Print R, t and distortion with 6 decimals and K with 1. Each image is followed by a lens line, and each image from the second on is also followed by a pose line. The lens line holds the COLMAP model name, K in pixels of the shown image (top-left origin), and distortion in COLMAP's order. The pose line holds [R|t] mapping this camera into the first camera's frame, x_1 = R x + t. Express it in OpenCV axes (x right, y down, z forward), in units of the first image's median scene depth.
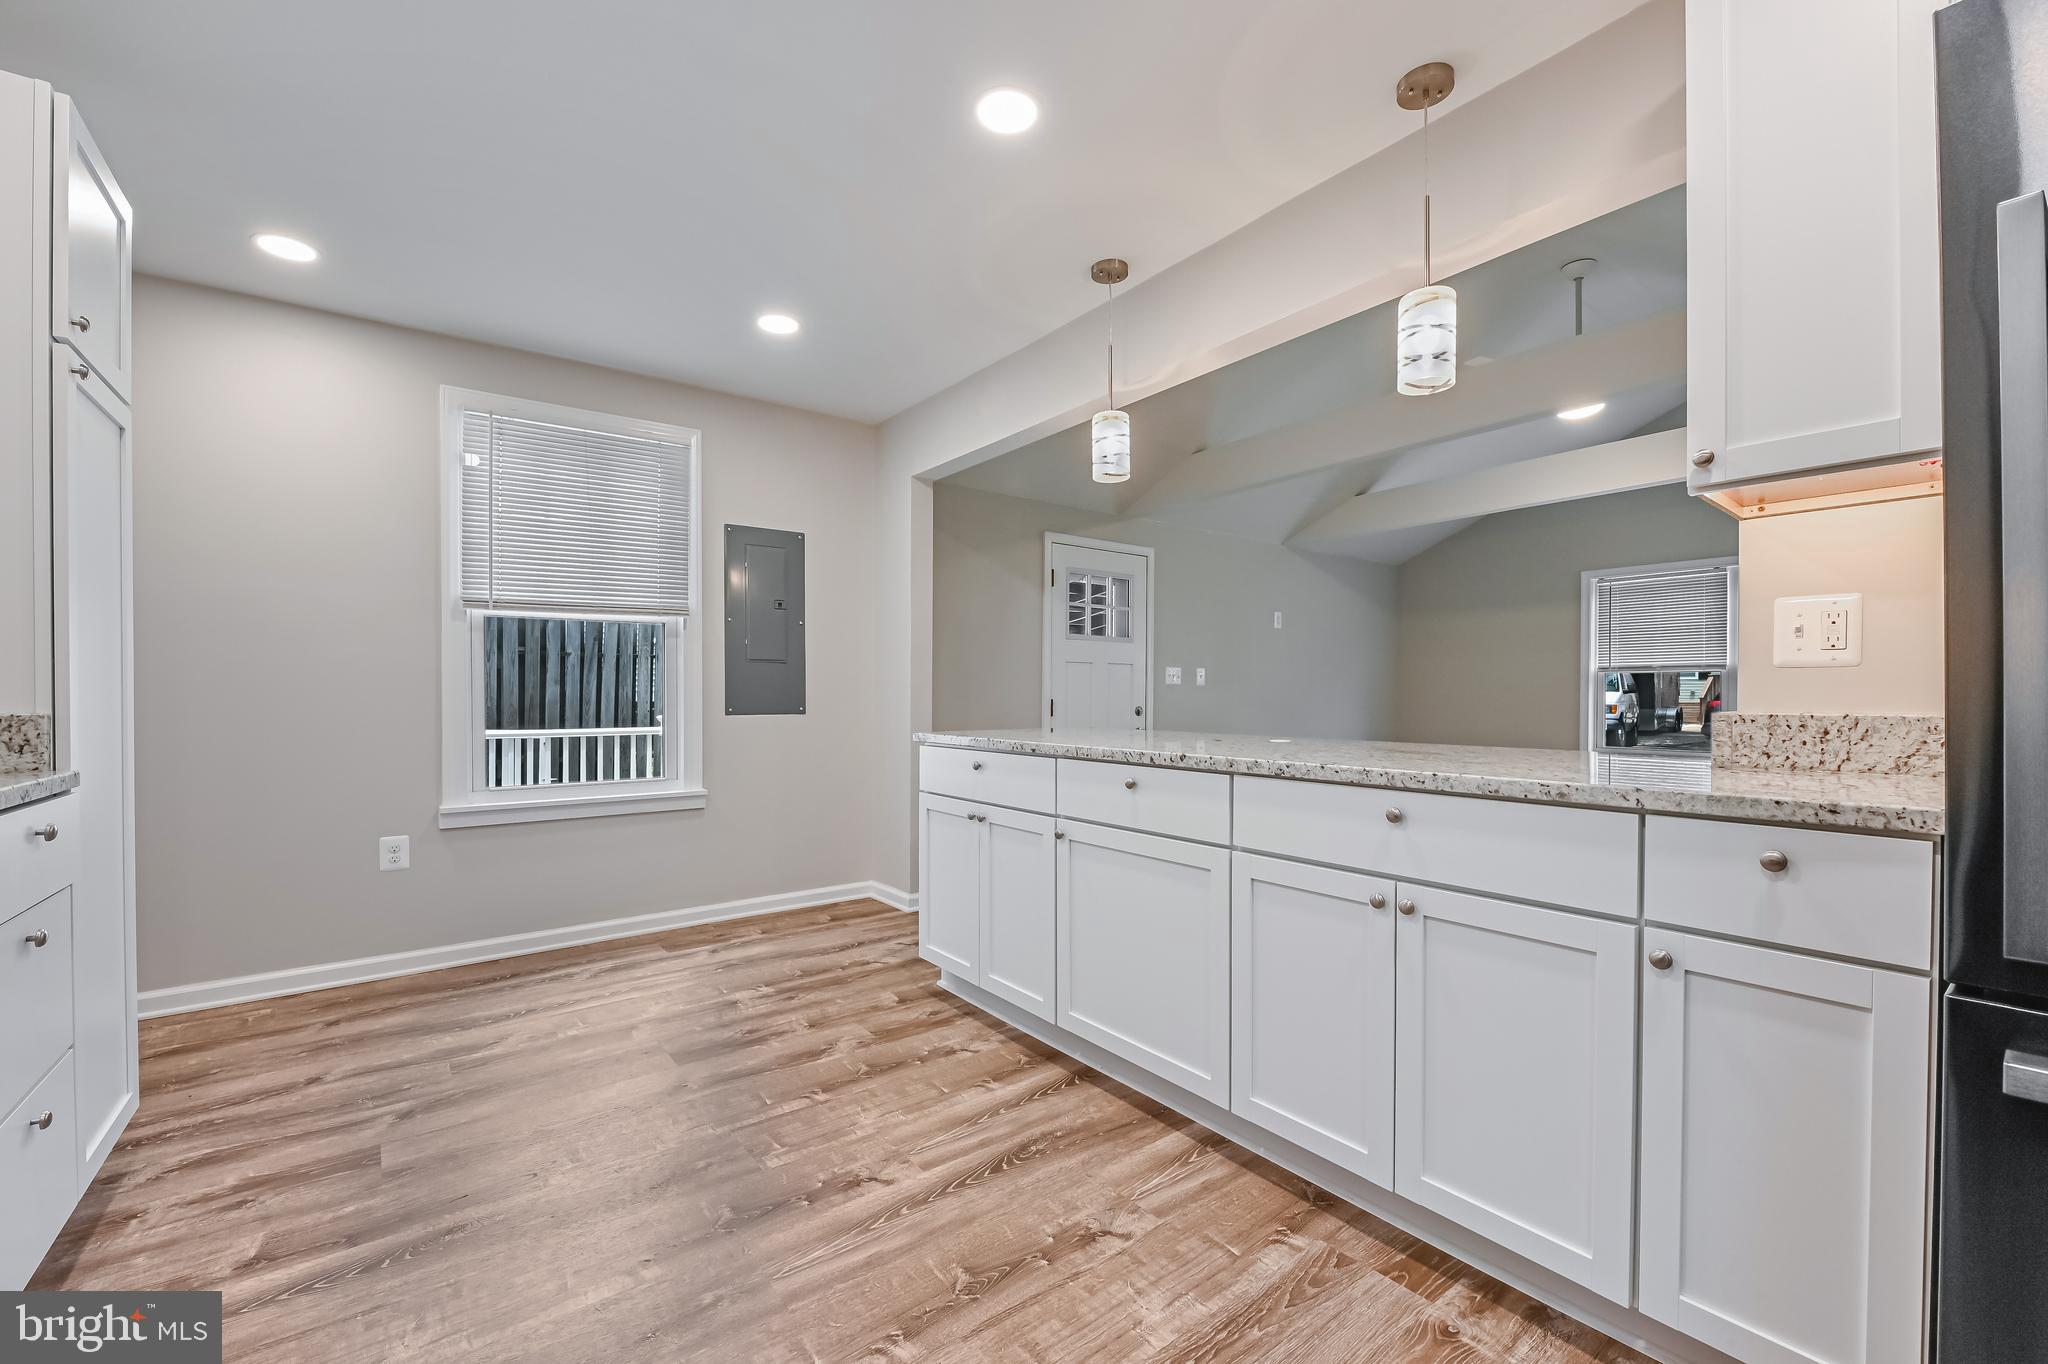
lens RADIAL K [[840.6, 0, 1009.2], [0, 840.6, 695.9], [0, 0, 1]] dist [-0.006317, -0.001589]
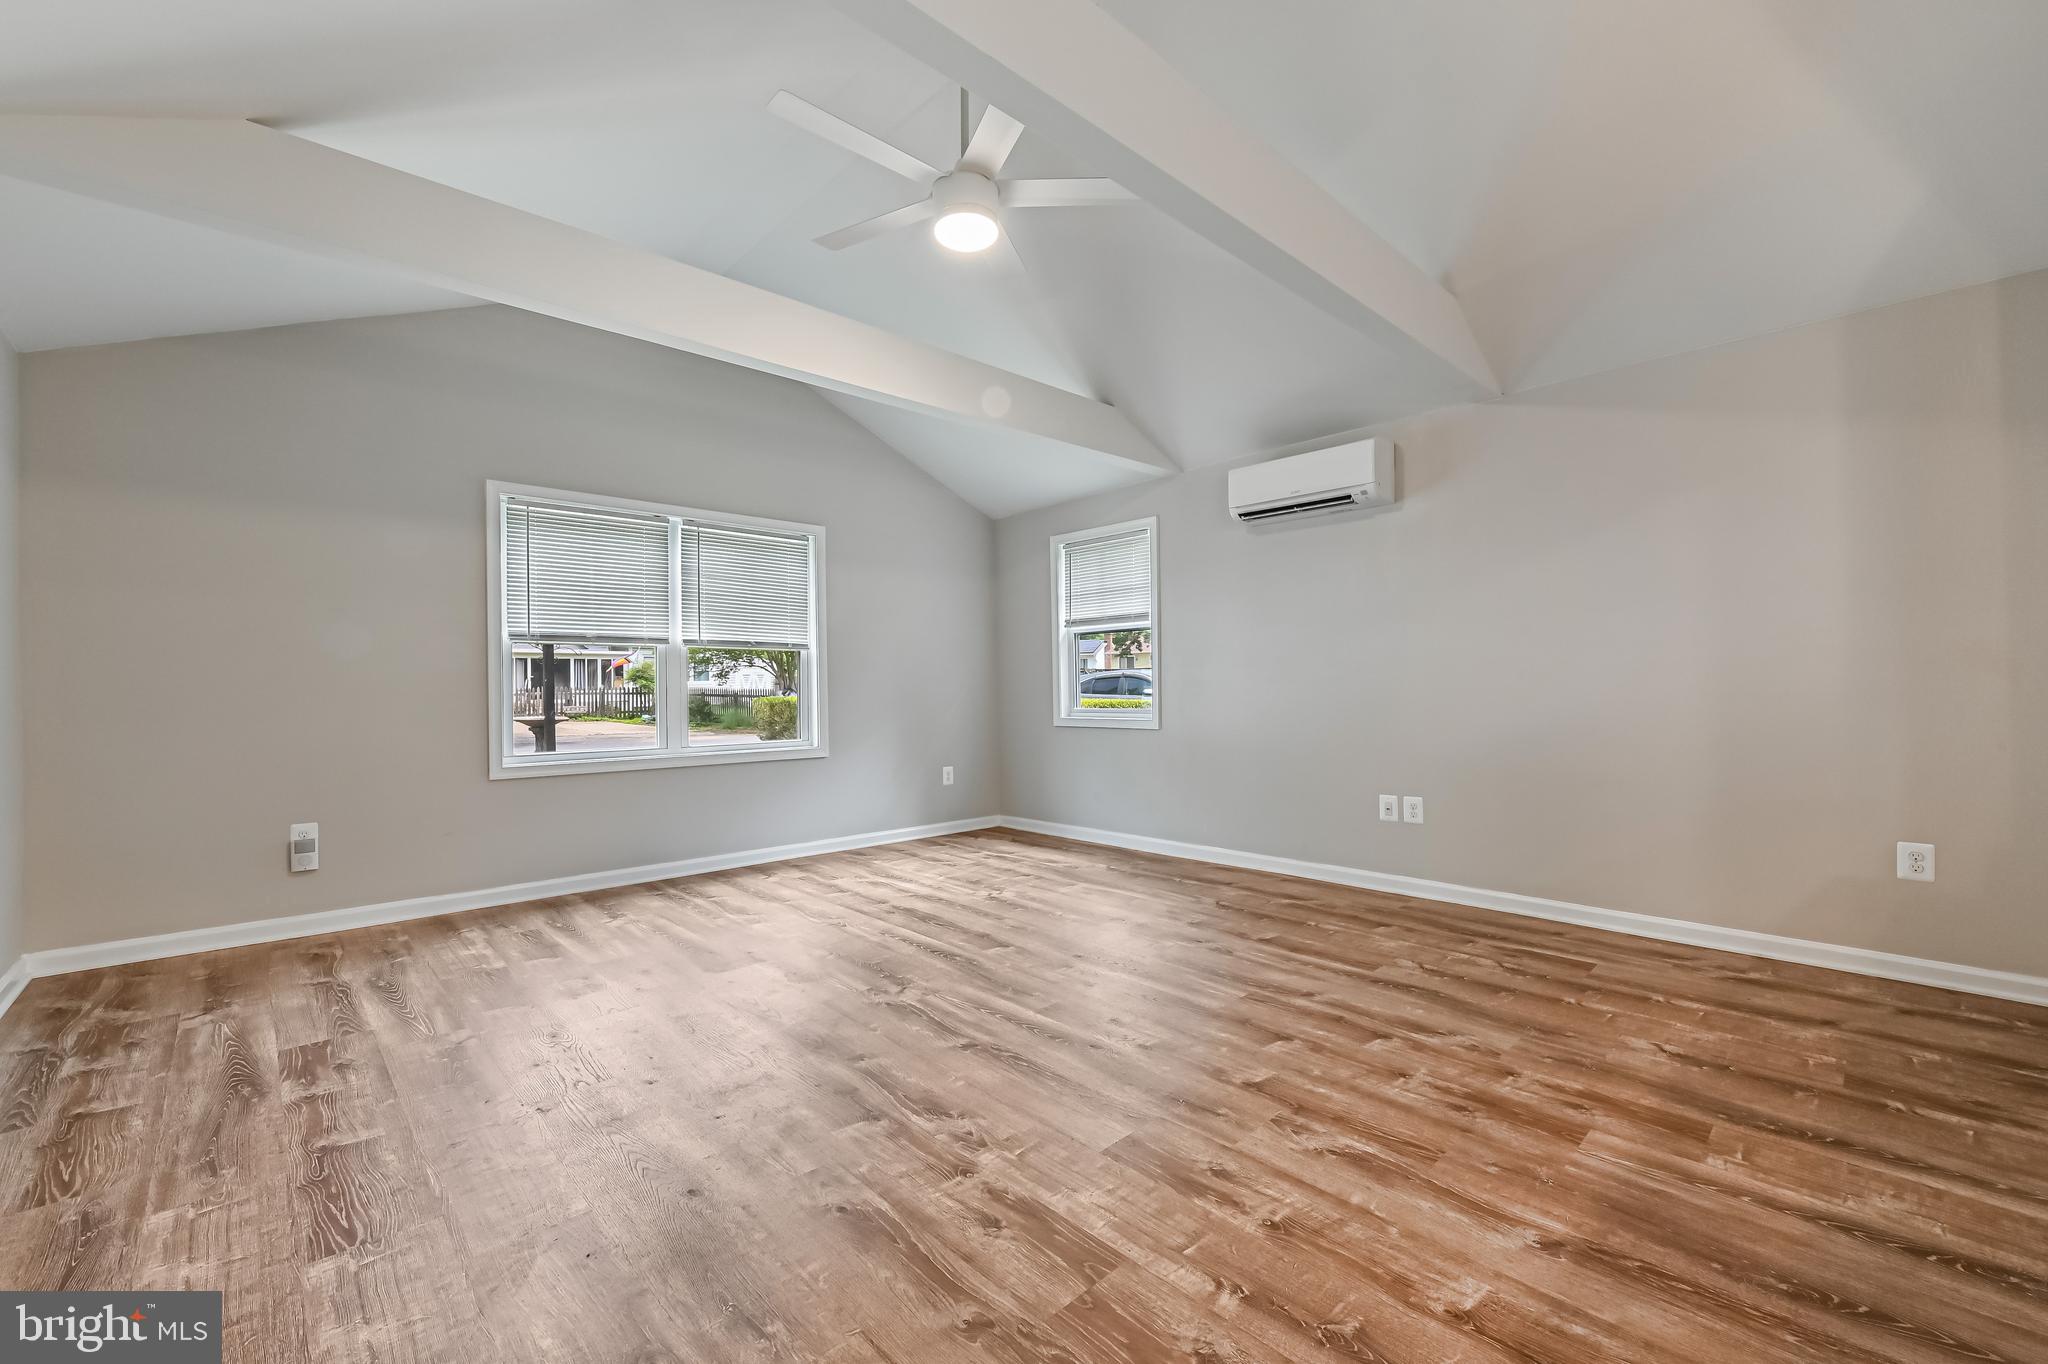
lens RADIAL K [[819.1, 0, 1028.3], [0, 819.1, 693.0], [0, 0, 1]] dist [-0.002744, -0.001796]
pose [[-0.138360, -0.005241, 0.990368, 0.061986], [0.009340, 0.999935, 0.006597, 0.029060], [-0.990338, 0.010163, -0.138302, 1.858928]]
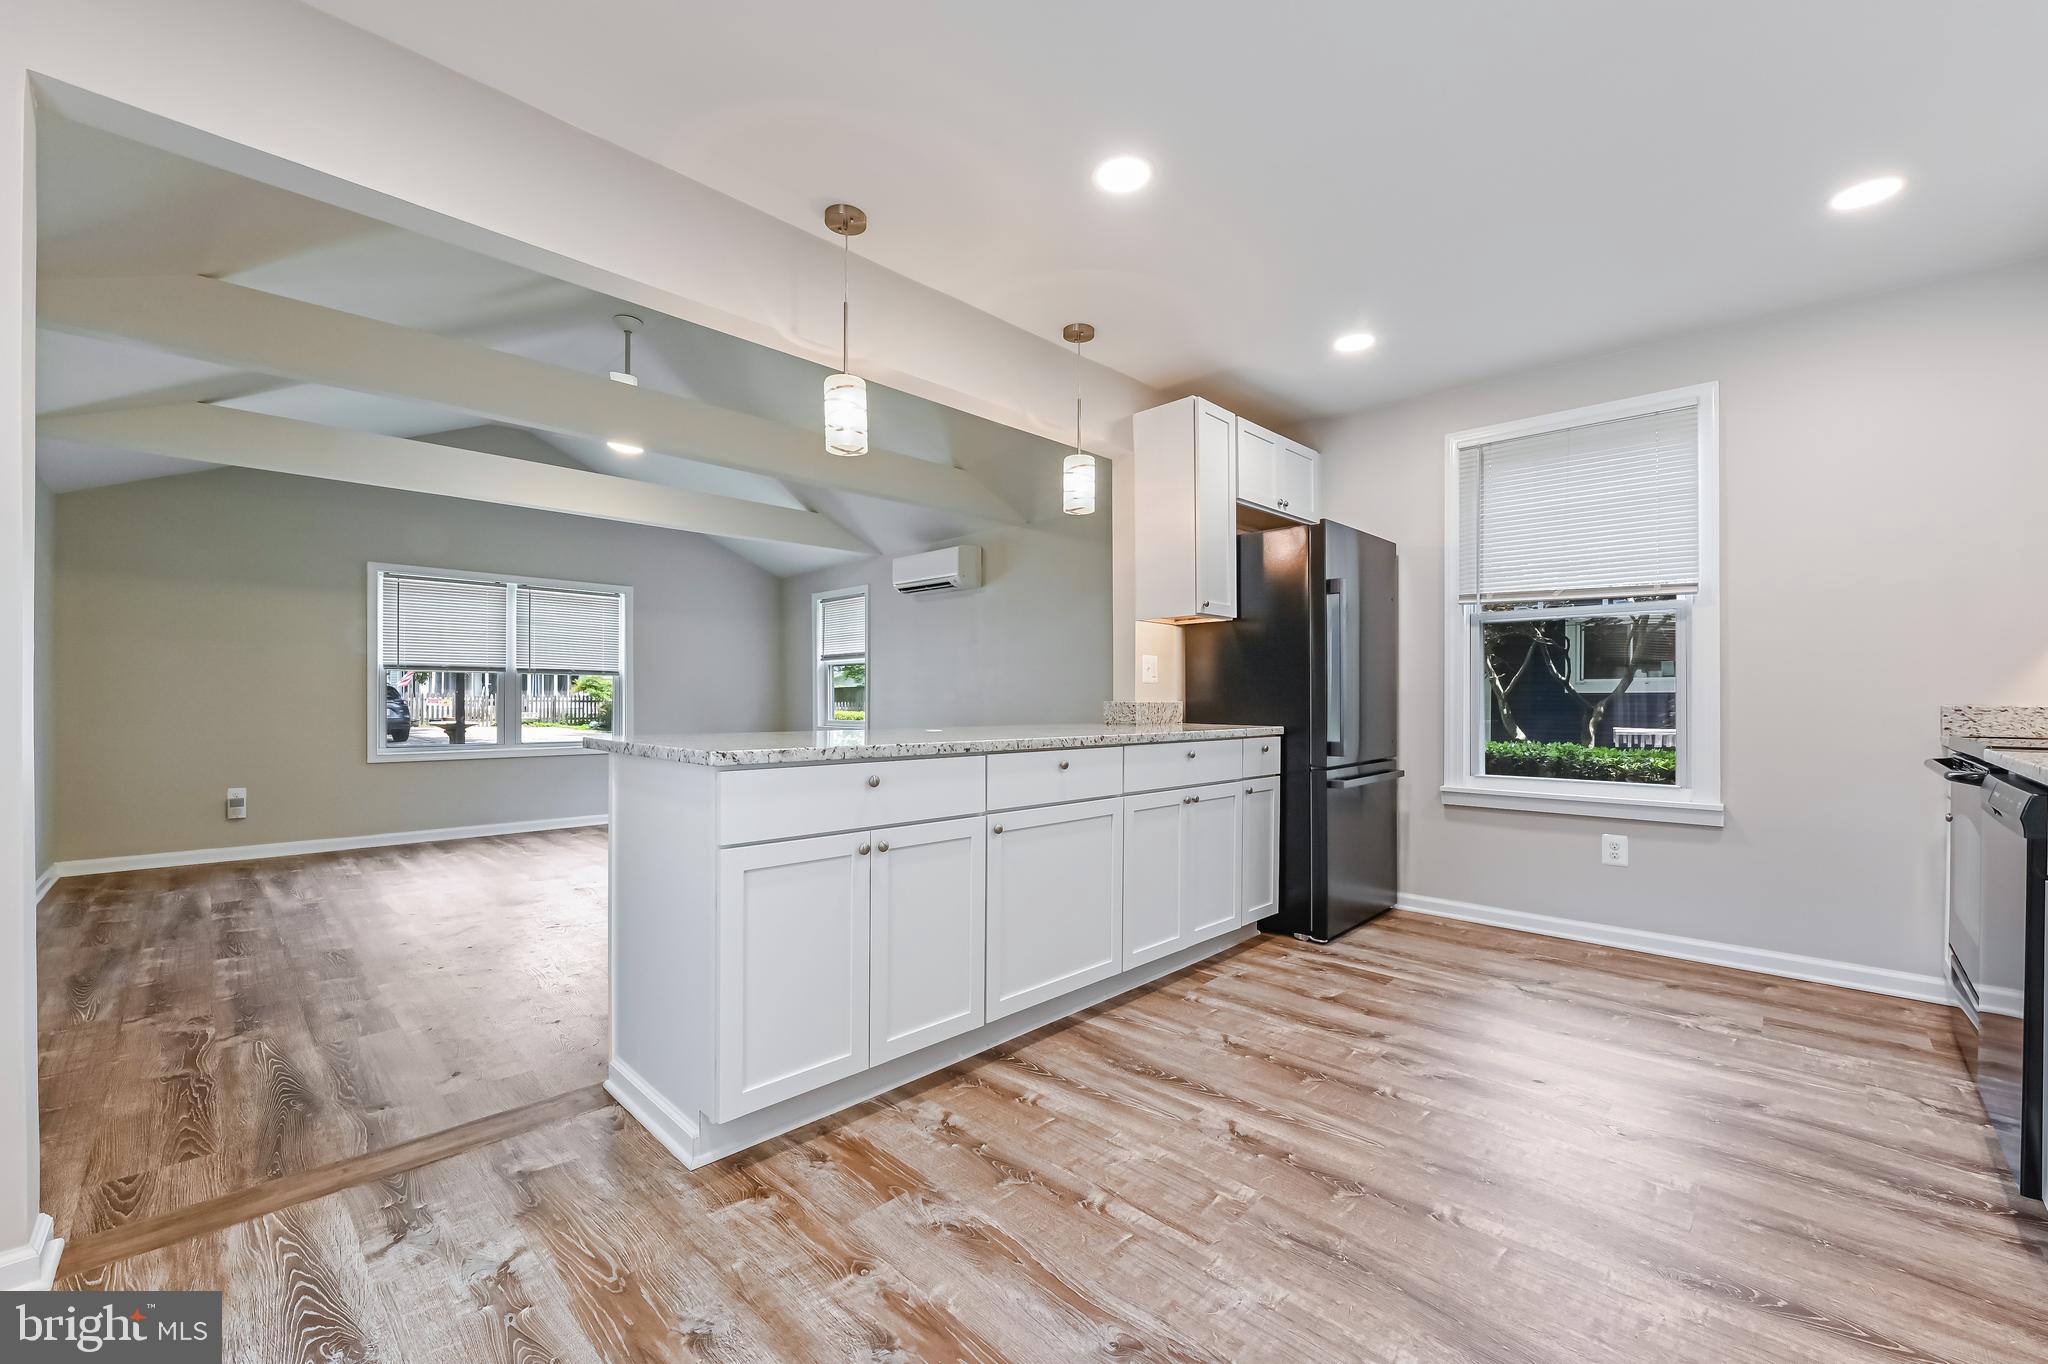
lens RADIAL K [[819.1, 0, 1036.5], [0, 819.1, 696.5], [0, 0, 1]] dist [-0.002744, -0.001796]
pose [[-0.165267, 0.002980, 0.986244, -0.923507], [-0.002862, 0.999990, -0.003501, 0.008575], [-0.986245, -0.003402, -0.165257, 1.120672]]
